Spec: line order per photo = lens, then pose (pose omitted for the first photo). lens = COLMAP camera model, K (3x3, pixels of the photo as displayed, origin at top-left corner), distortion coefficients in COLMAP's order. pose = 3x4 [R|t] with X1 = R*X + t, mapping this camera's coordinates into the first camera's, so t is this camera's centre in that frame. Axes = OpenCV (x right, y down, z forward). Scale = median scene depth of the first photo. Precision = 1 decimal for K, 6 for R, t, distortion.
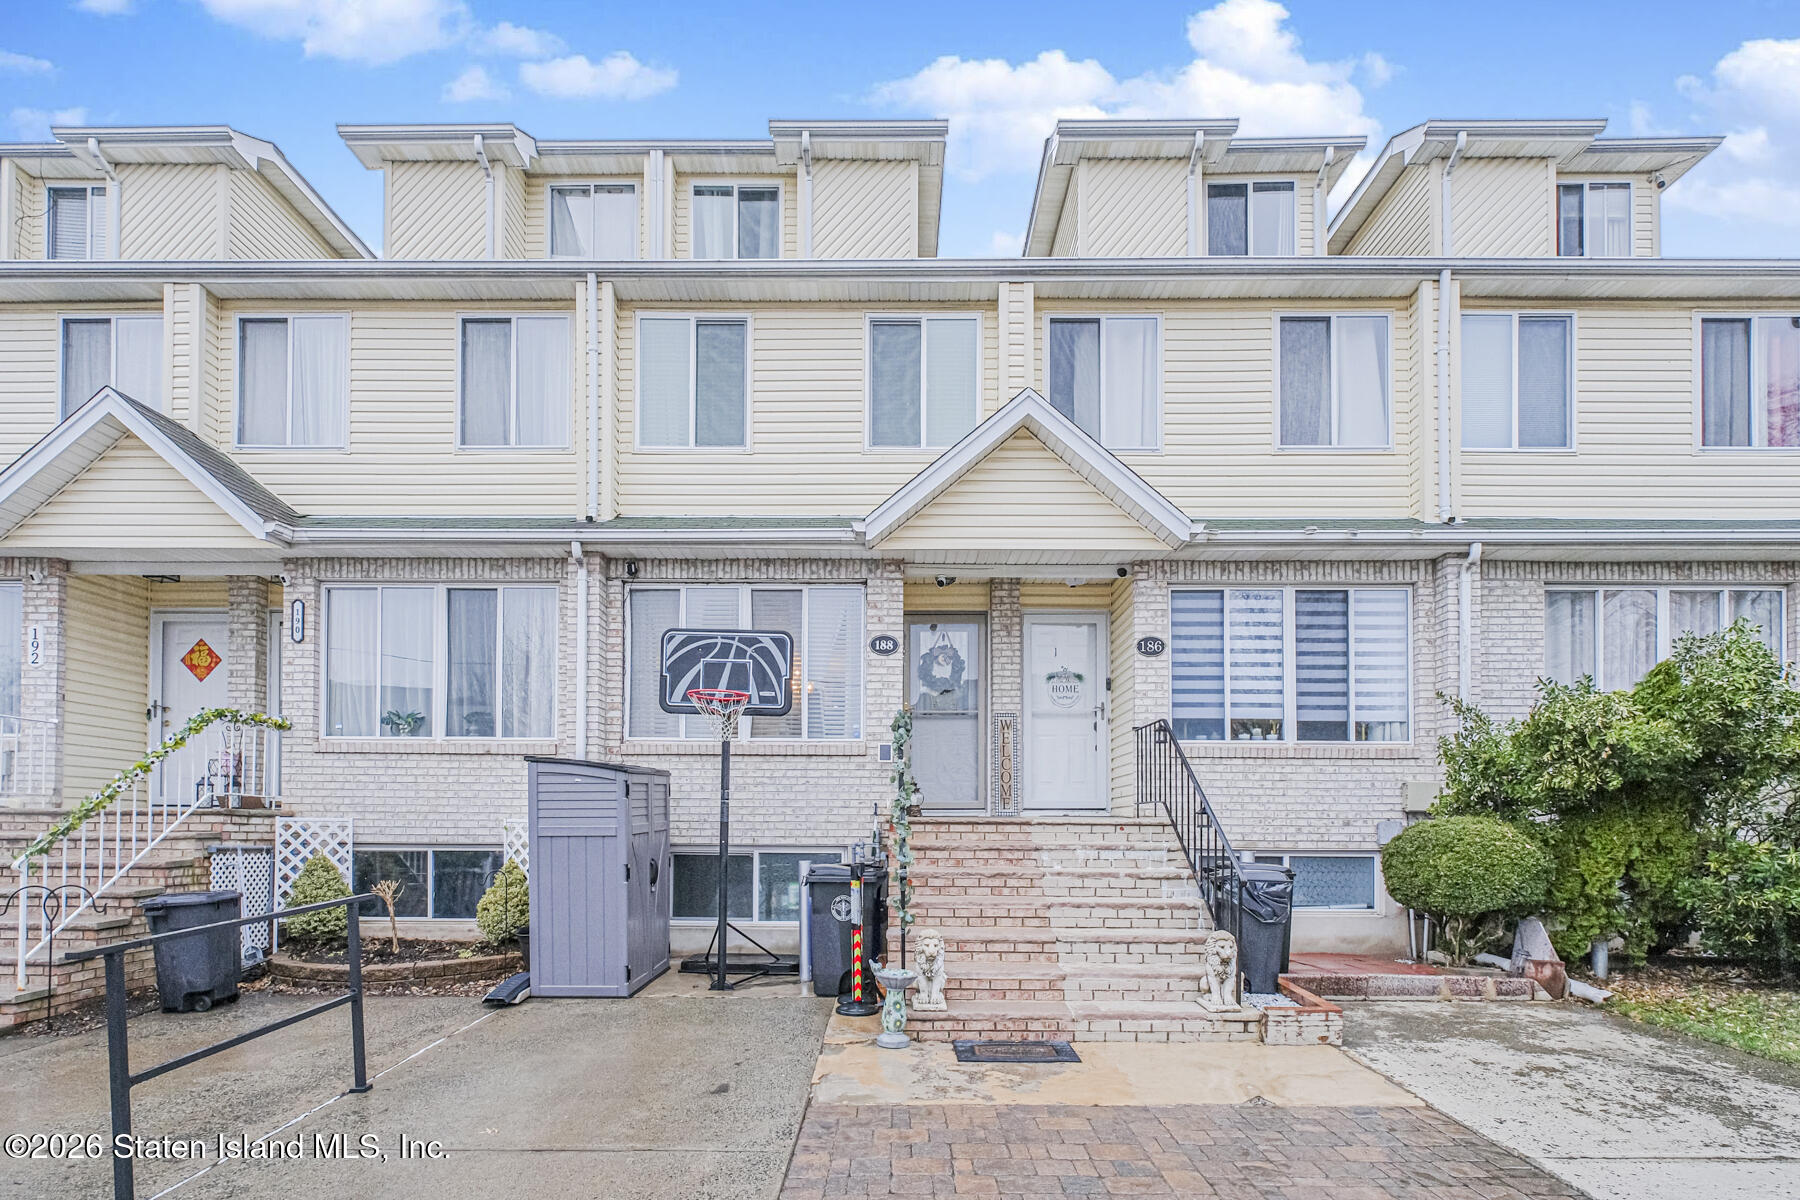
lens RADIAL K [[781.5, 0, 898.8], [0, 781.5, 601.2], [0, 0, 1]] dist [-0.000911, -0.000106]
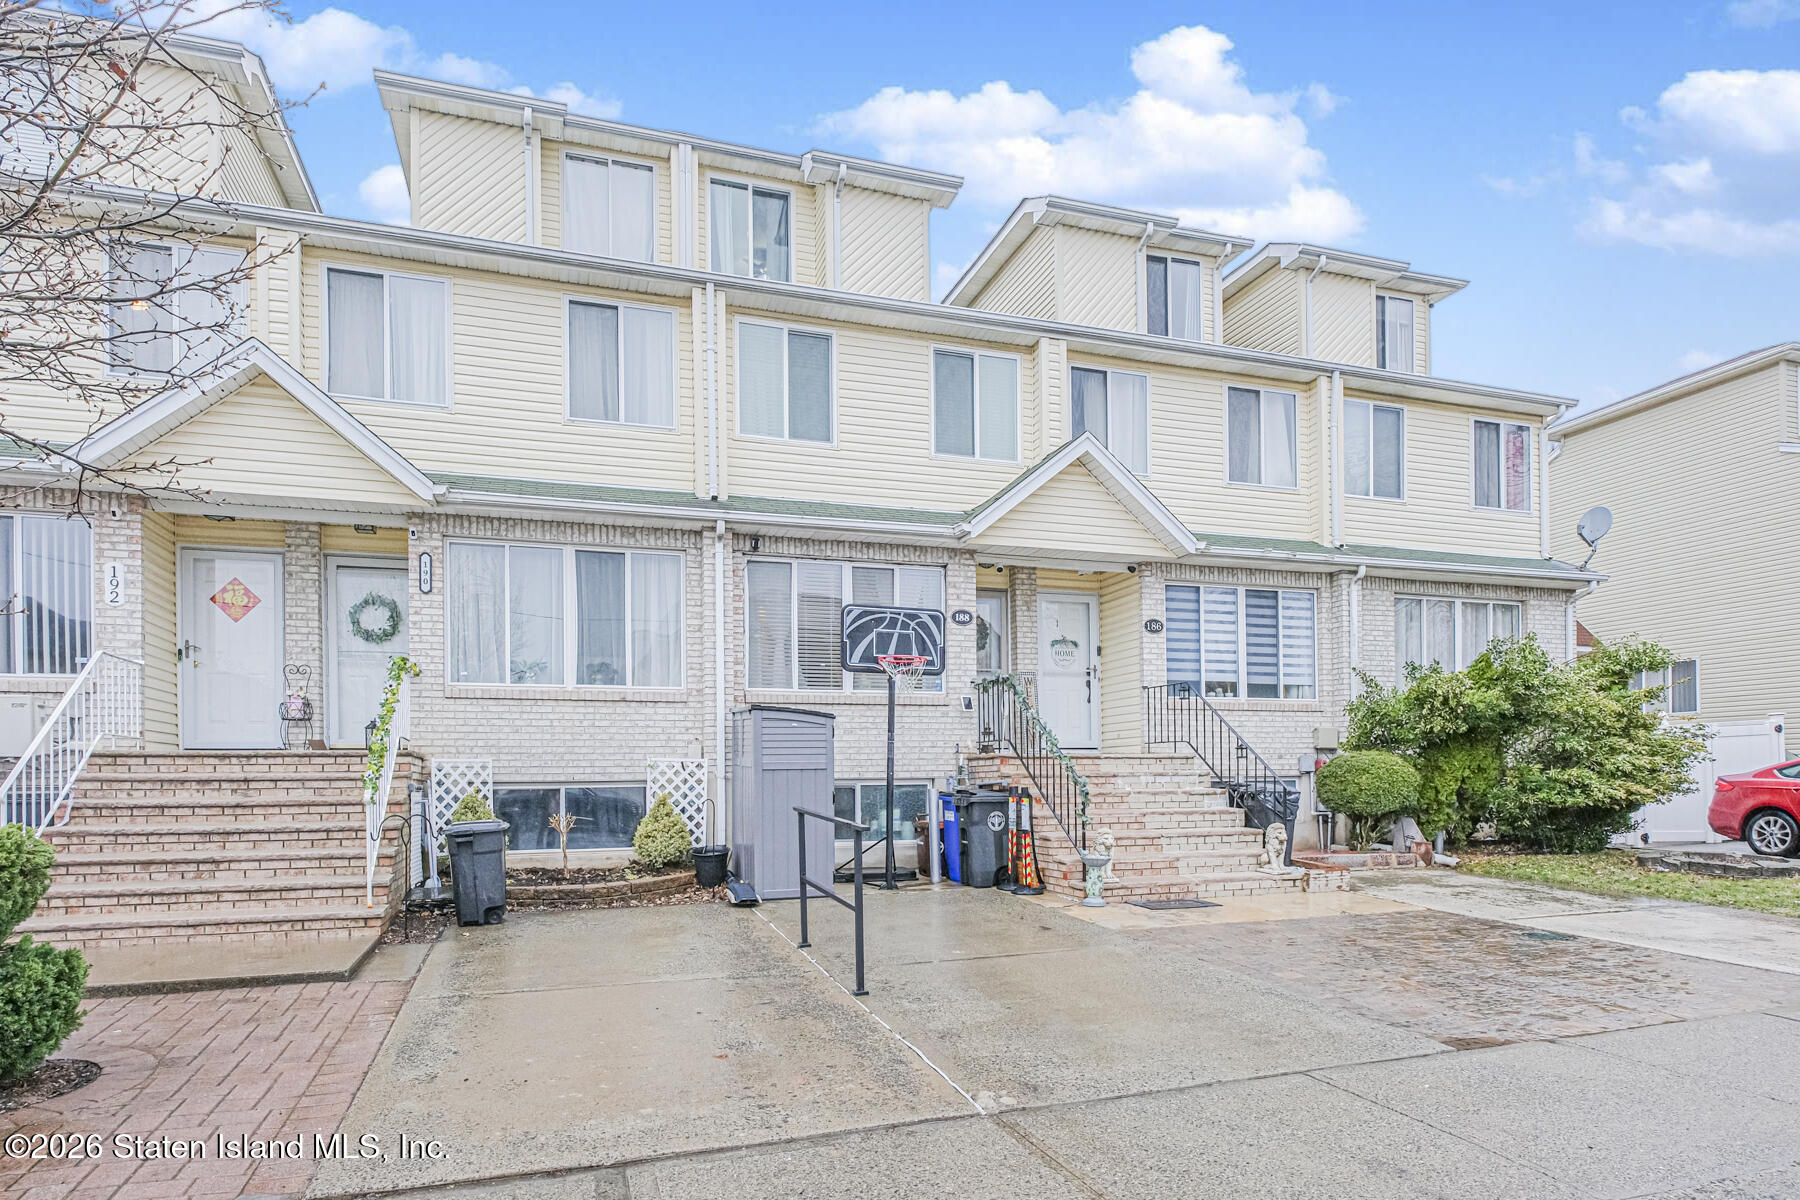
lens RADIAL K [[779.1, 0, 901.1], [0, 779.1, 514.1], [0, 0, 1]] dist [0.000649, 0.000103]
pose [[0.967946, 0.068371, 0.241675, -0.429553], [-0.058785, 0.997179, -0.046662, -0.046069], [-0.244183, 0.030960, 0.969235, -0.204175]]
